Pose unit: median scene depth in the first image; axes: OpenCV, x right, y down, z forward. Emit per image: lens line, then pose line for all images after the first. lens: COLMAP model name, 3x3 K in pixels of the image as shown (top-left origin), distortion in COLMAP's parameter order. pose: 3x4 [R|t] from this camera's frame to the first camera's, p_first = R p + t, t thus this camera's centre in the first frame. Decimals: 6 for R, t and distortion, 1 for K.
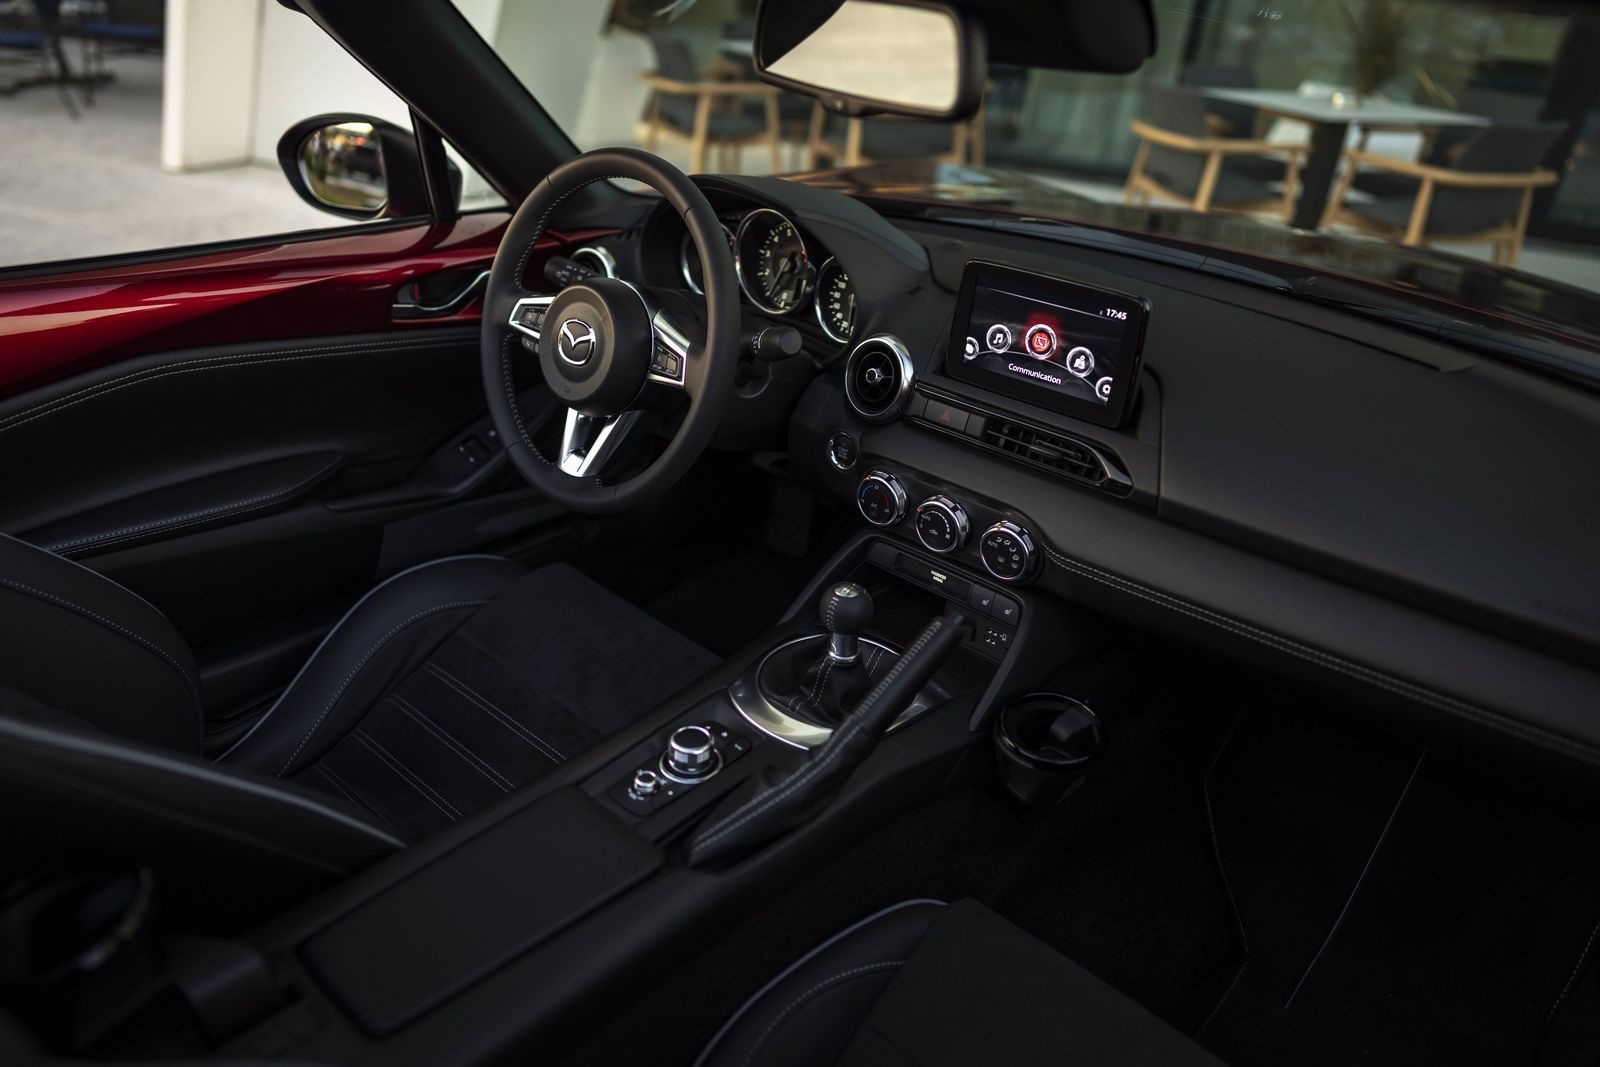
lens RADIAL K [[1080.0, 0, 795.8], [0, 1080.0, 530.5], [0, 0, 1]] dist [-0.000966, 0.009488]
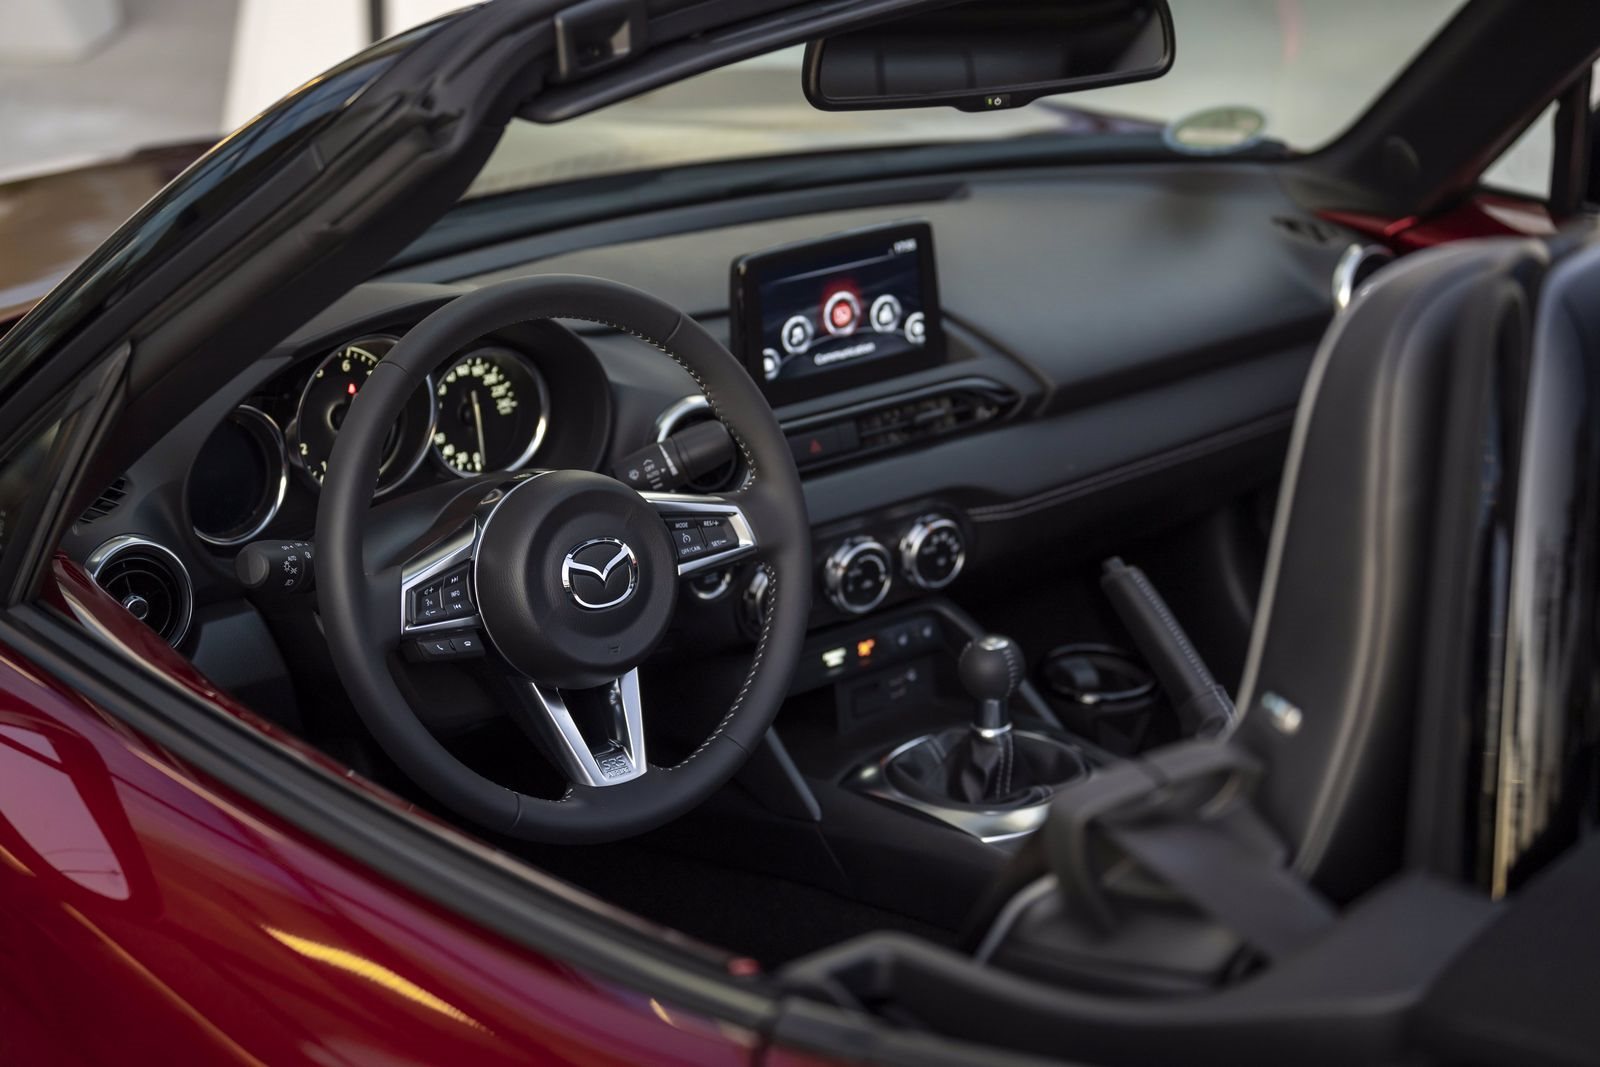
lens RADIAL K [[3214.7, 0, 802.7], [0, 3214.7, 533.7], [0, 0, 1]] dist [0.146256, 0.000000]
pose [[0.152005, -0.377334, 0.913517, -2.053040], [0.479787, 0.836226, 0.265574, -0.689715], [-0.864118, 0.397925, 0.308150, 0.327445]]
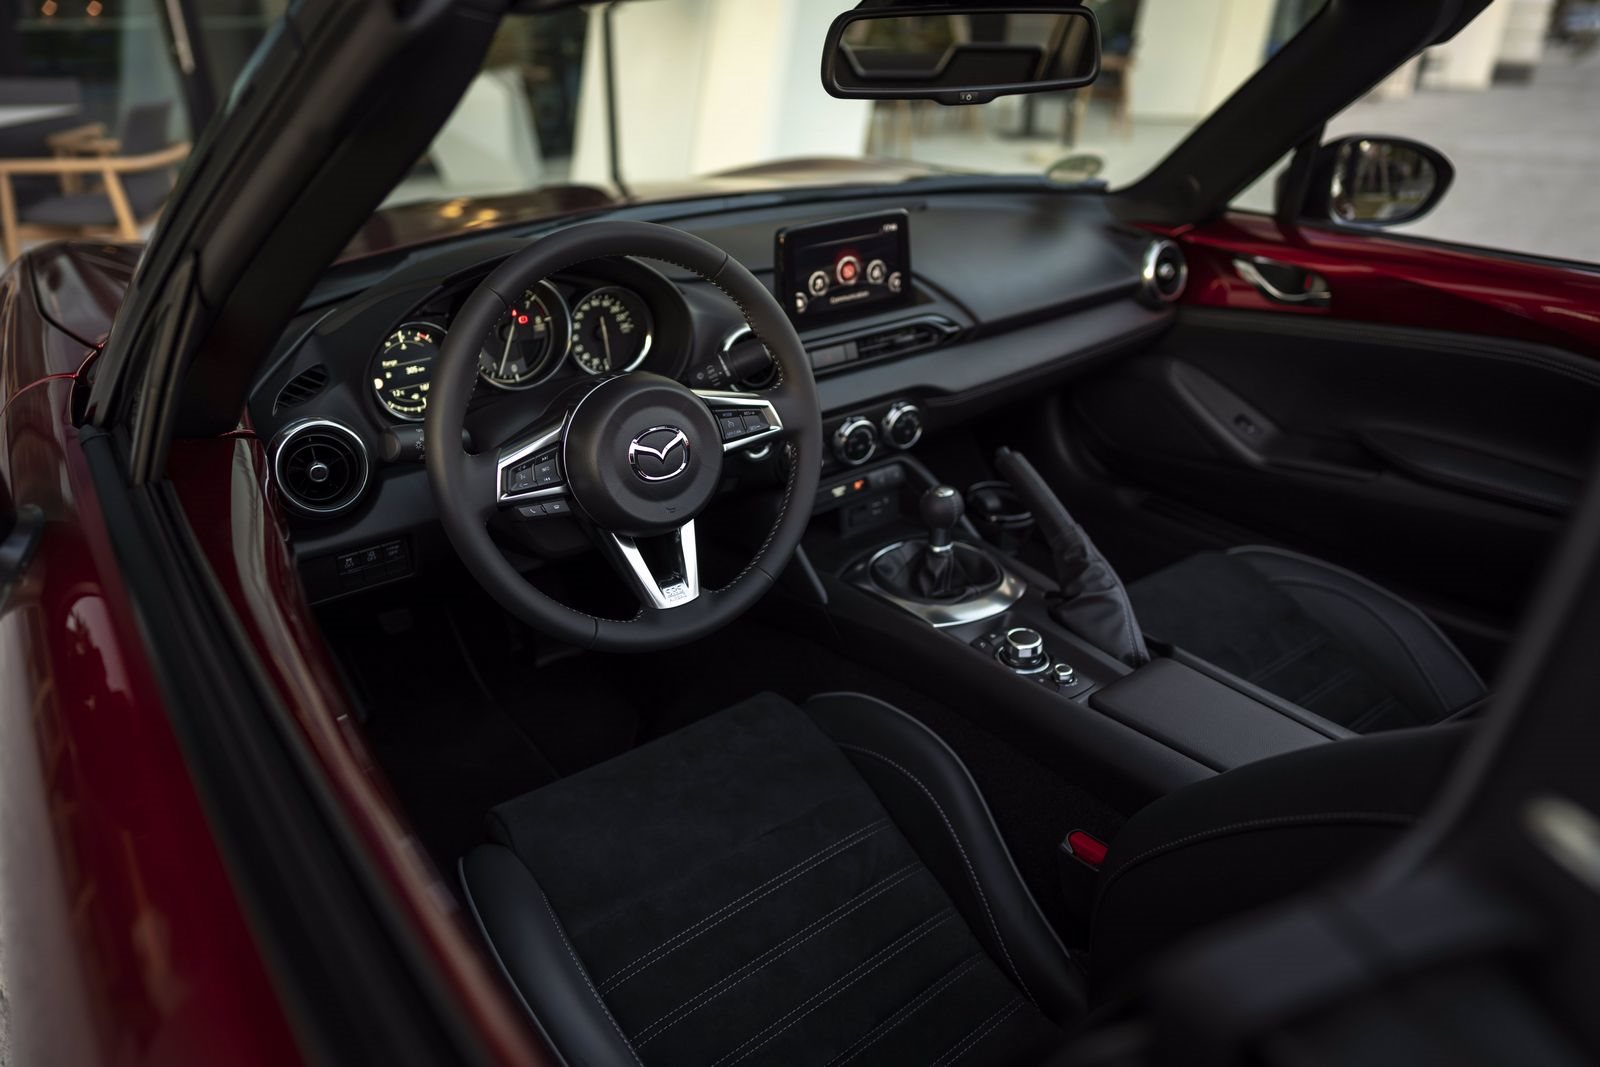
lens RADIAL K [[1080.0, 0, 806.9], [0, 1080.0, 532.5], [0, 0, 1]] dist [-0.000966, 0.009488]
pose [[0.181934, -0.494161, 0.850121, -0.998419], [0.472333, 0.802195, 0.365218, -0.407749], [-0.862439, 0.335094, 0.379355, 0.650010]]
